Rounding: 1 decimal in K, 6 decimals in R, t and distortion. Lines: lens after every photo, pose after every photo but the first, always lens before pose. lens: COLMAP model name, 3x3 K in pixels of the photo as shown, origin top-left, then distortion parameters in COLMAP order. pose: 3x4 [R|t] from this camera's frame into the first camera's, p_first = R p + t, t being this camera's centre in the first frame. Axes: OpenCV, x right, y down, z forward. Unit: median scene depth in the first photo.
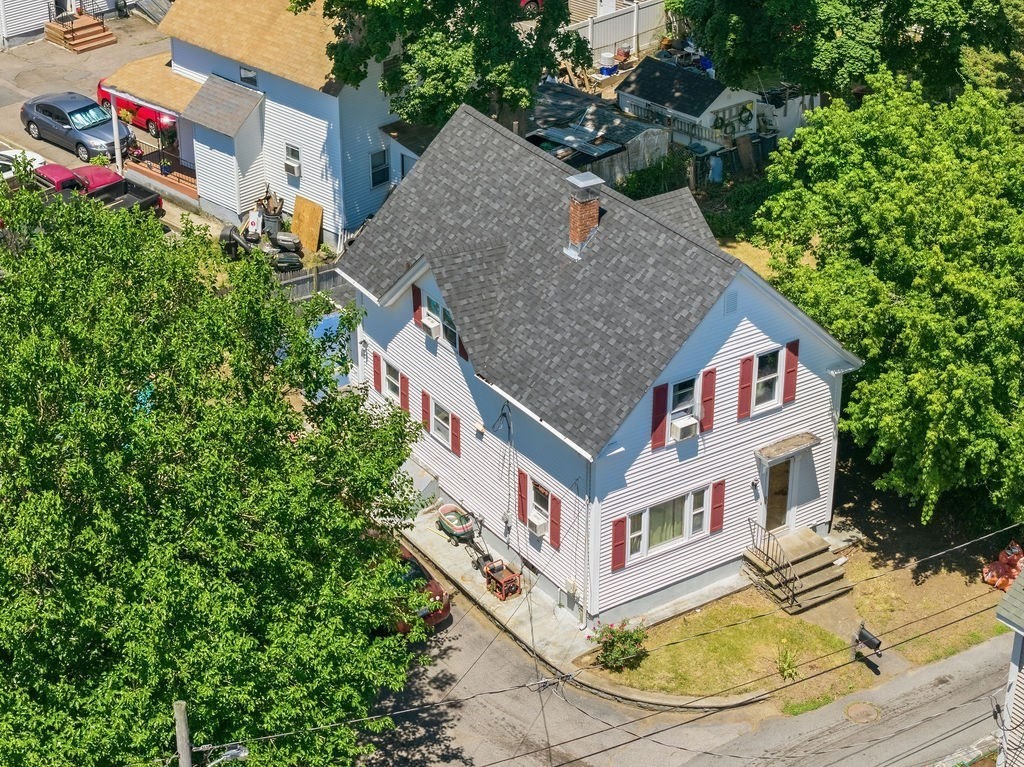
lens RADIAL K [[2075.5, 0, 512.0], [0, 2075.5, 383.5], [0, 0, 1]] dist [-0.170603, 0.198800]
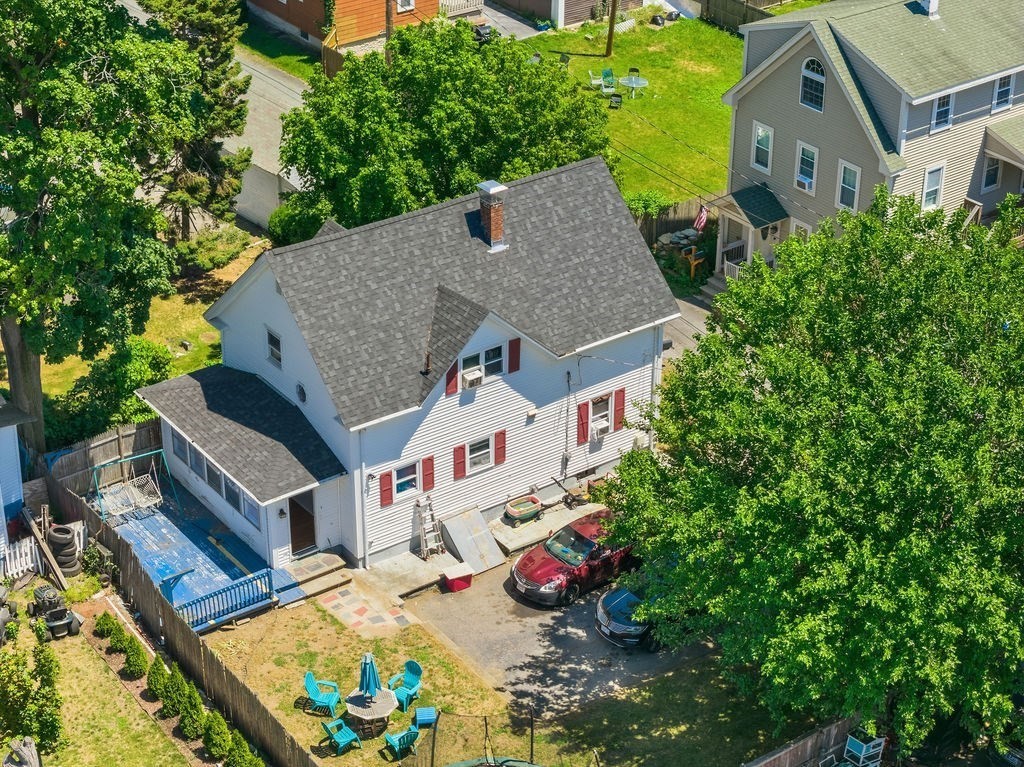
lens RADIAL K [[2075.5, 0, 512.0], [0, 2075.5, 383.5], [0, 0, 1]] dist [-0.170603, 0.198800]
pose [[-0.058168, -0.487193, 0.871355, -1.088926], [0.469817, 0.756775, 0.454492, -0.561355], [-0.880845, 0.435815, 0.184872, 0.814759]]
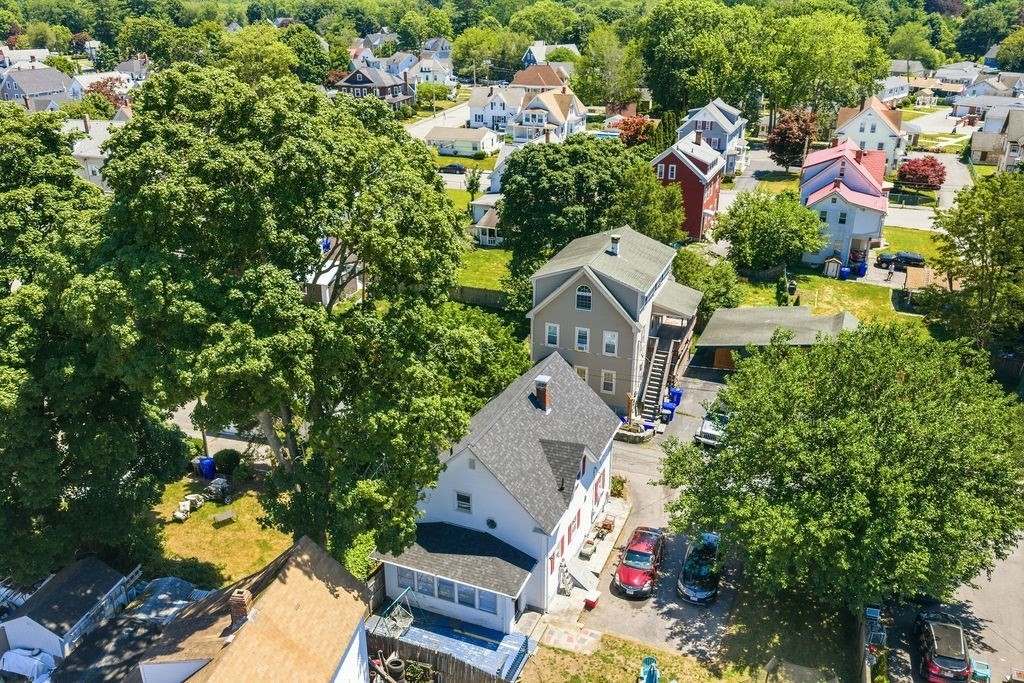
lens RADIAL K [[838.5, 0, 512.0], [0, 838.5, 341.5], [0, 0, 1]] dist [-0.002271, -0.000168]
pose [[-0.565220, -0.313226, 0.763161, -0.618750], [0.398293, 0.706523, 0.584968, -0.654266], [-0.722419, 0.634598, -0.274585, 1.234371]]
